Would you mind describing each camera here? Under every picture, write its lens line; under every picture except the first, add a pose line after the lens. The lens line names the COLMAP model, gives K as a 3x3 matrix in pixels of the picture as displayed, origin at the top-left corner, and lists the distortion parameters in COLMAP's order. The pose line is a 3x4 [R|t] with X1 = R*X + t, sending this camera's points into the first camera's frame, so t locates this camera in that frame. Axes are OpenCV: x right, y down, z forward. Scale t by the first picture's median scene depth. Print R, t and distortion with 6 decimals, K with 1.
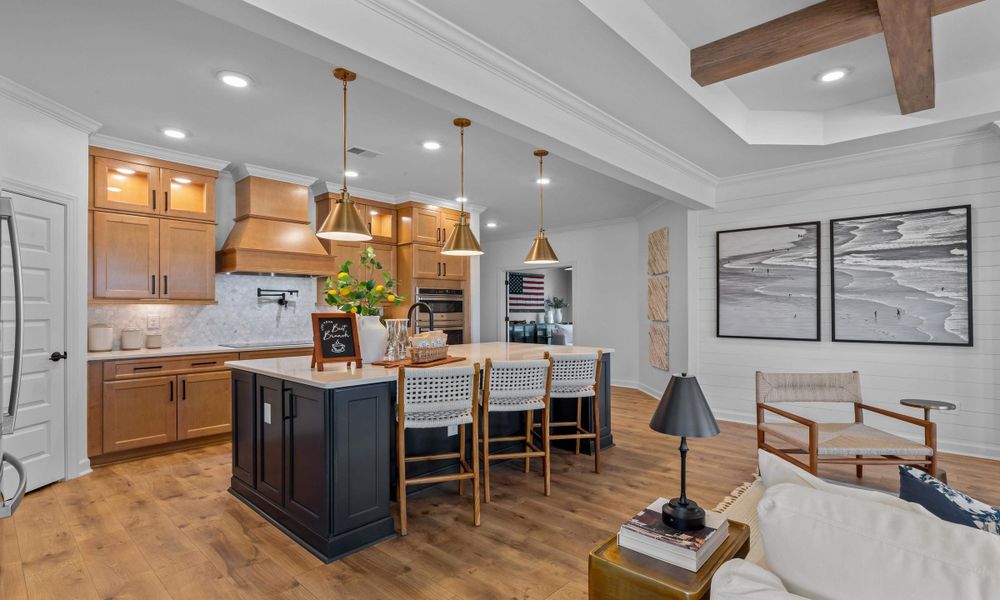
lens RADIAL K [[472.6, 0, 503.1], [0, 472.6, 305.5], [0, 0, 1]] dist [-0.000887, -0.002223]
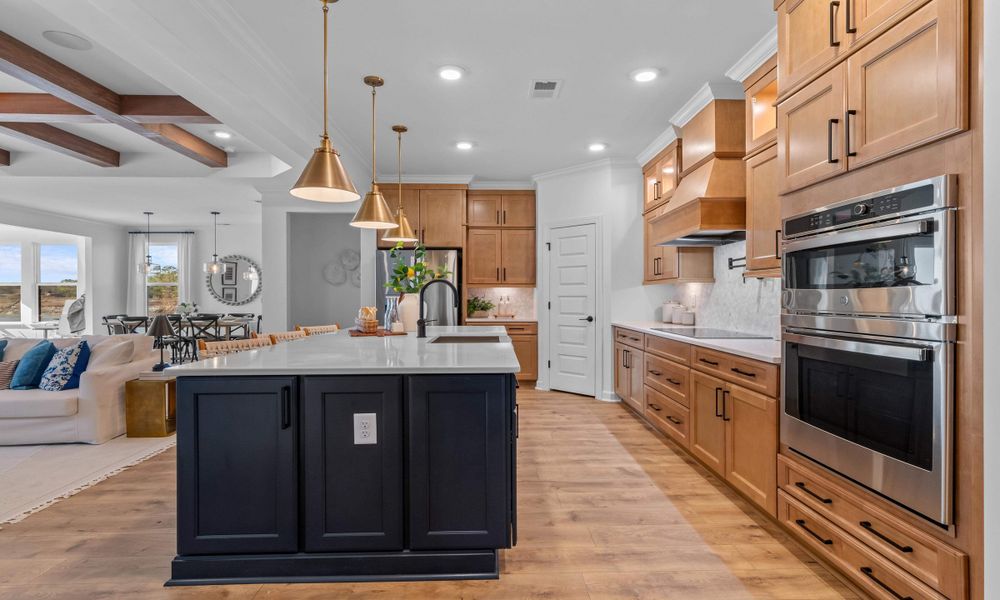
lens RADIAL K [[472.6, 0, 503.7], [0, 472.6, 299.6], [0, 0, 1]] dist [-0.000887, -0.002223]
pose [[-0.722450, 0.007845, -0.691378, 0.302070], [0.009589, 0.999953, 0.001326, 0.028751], [0.691356, -0.005671, -0.722492, 1.519754]]
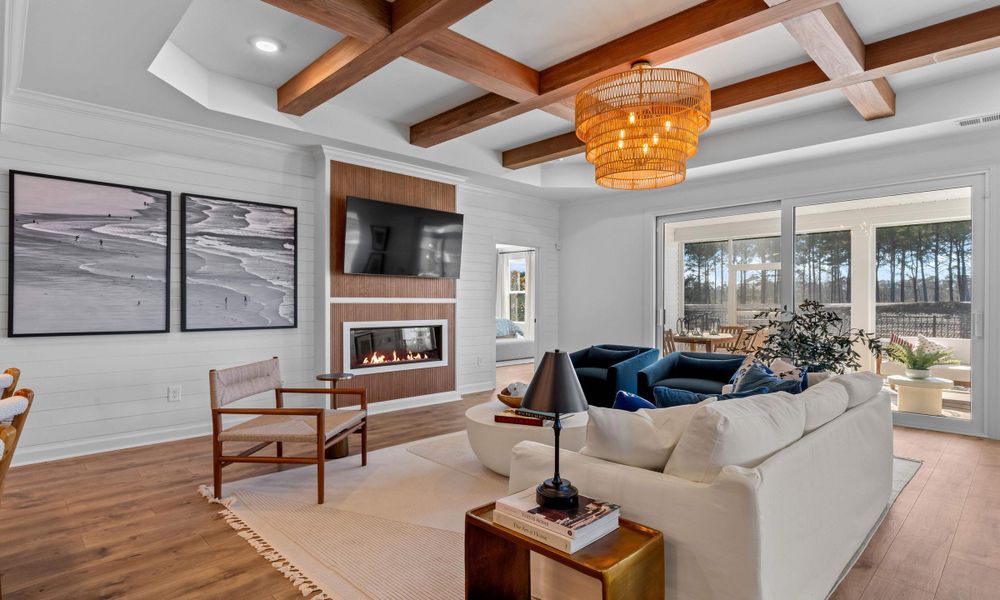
lens RADIAL K [[517.0, 0, 500.0], [0, 517.0, 300.4], [0, 0, 1]] dist [-0.003837, 0.001690]
pose [[0.061185, 0.007904, 0.998095, -0.242145], [-0.008968, 0.999933, -0.007369, 0.021024], [-0.998086, -0.008500, 0.061252, 0.377865]]
